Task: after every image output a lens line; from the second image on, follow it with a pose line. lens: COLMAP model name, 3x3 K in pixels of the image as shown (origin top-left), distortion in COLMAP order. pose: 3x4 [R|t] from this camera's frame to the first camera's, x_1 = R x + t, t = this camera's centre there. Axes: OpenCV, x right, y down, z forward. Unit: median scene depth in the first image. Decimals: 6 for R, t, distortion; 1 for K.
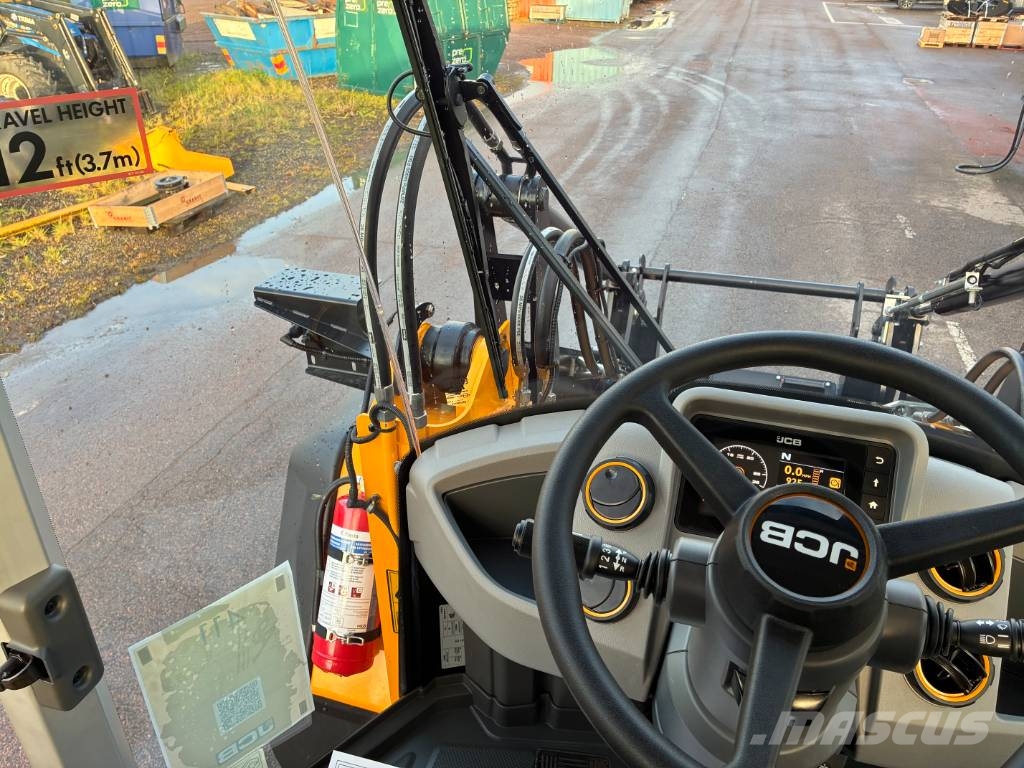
lens RADIAL K [[767.3, 0, 506.6], [0, 767.3, 379.1], [0, 0, 1]] dist [0.043806, -0.047732]
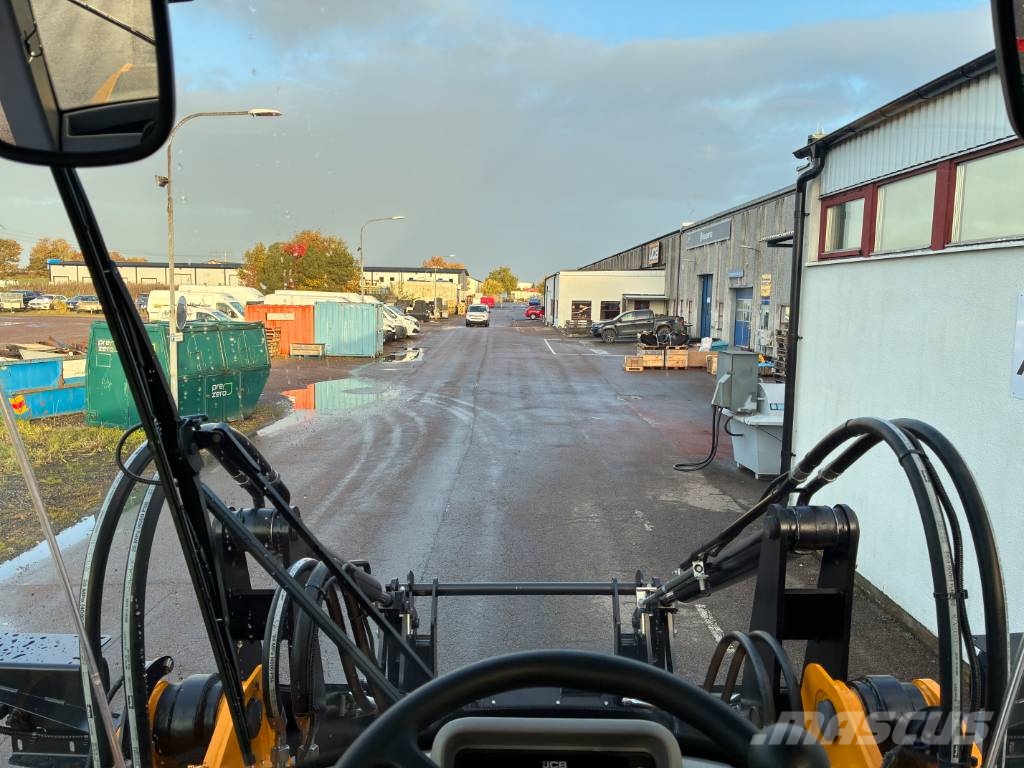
lens RADIAL K [[767.3, 0, 497.6], [0, 767.3, 381.2], [0, 0, 1]] dist [0.043806, -0.047732]
pose [[0.958159, -0.031403, 0.284510, 0.005505], [0.139638, 0.918946, -0.368835, -0.002223], [-0.249867, 0.393131, 0.884881, -0.004652]]
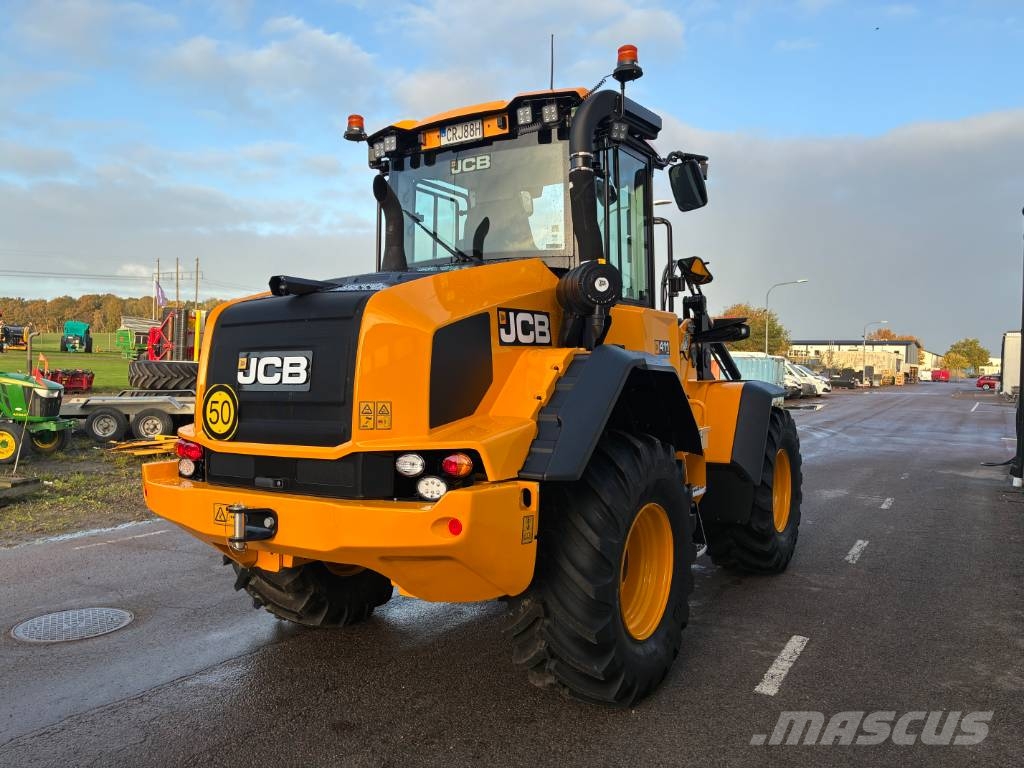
lens RADIAL K [[767.3, 0, 528.1], [0, 767.3, 385.5], [0, 0, 1]] dist [0.043806, -0.047732]
pose [[0.975737, 0.009090, -0.218756, 0.755389], [-0.111154, 0.881369, -0.459166, 2.184136], [0.188631, 0.472341, 0.860995, -2.504201]]
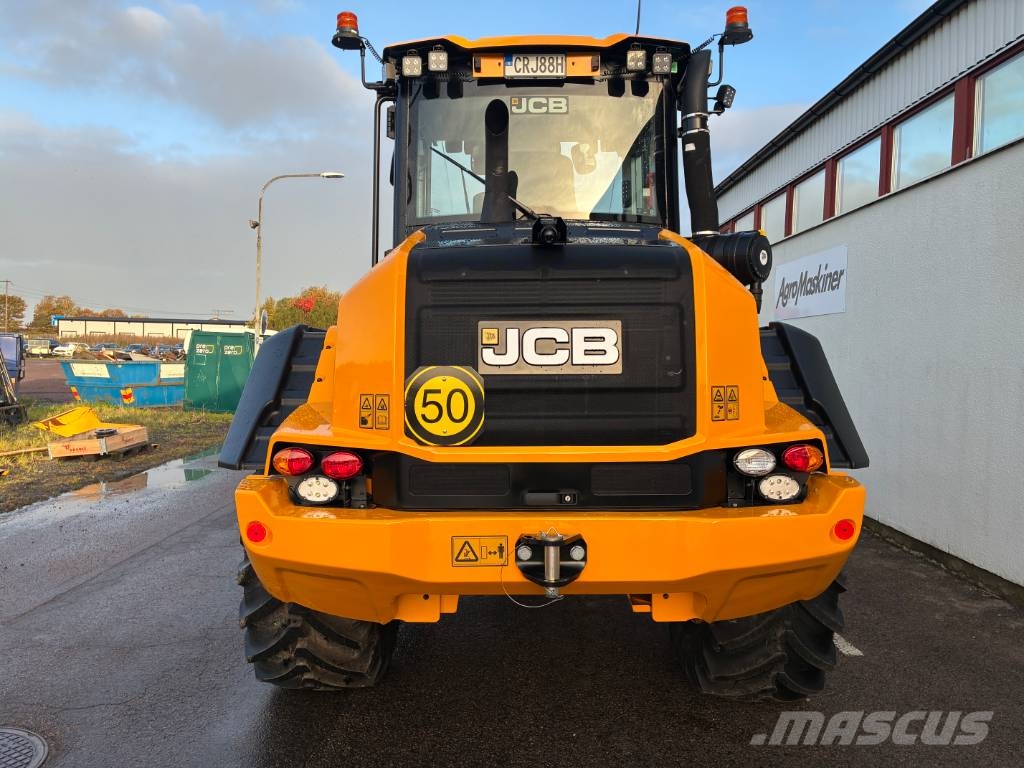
lens RADIAL K [[767.3, 0, 507.0], [0, 767.3, 385.0], [0, 0, 1]] dist [0.043806, -0.047732]
pose [[0.953002, -0.004135, 0.302937, -0.954280], [0.141959, 0.889441, -0.434444, 1.980060], [-0.267648, 0.457031, 0.848226, -2.081324]]
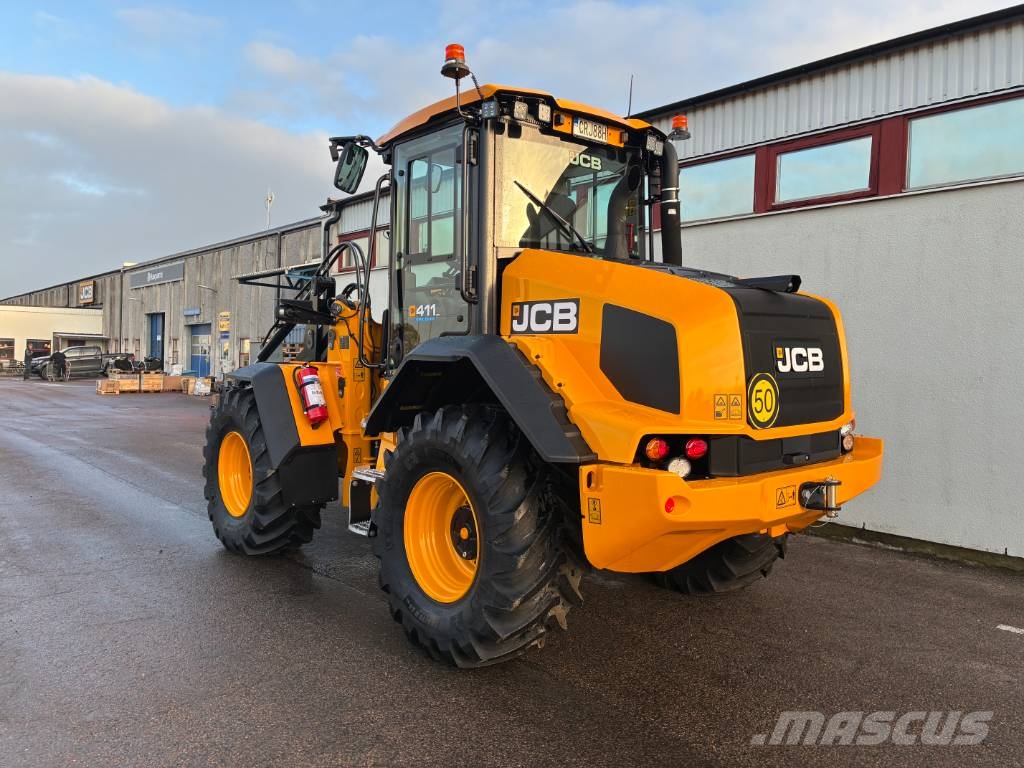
lens RADIAL K [[767.3, 0, 516.0], [0, 767.3, 387.1], [0, 0, 1]] dist [0.043806, -0.047732]
pose [[0.509305, -0.025846, 0.860198, -2.918620], [0.407784, 0.887459, -0.214775, 1.478513], [-0.757840, 0.460161, 0.462527, -1.224384]]
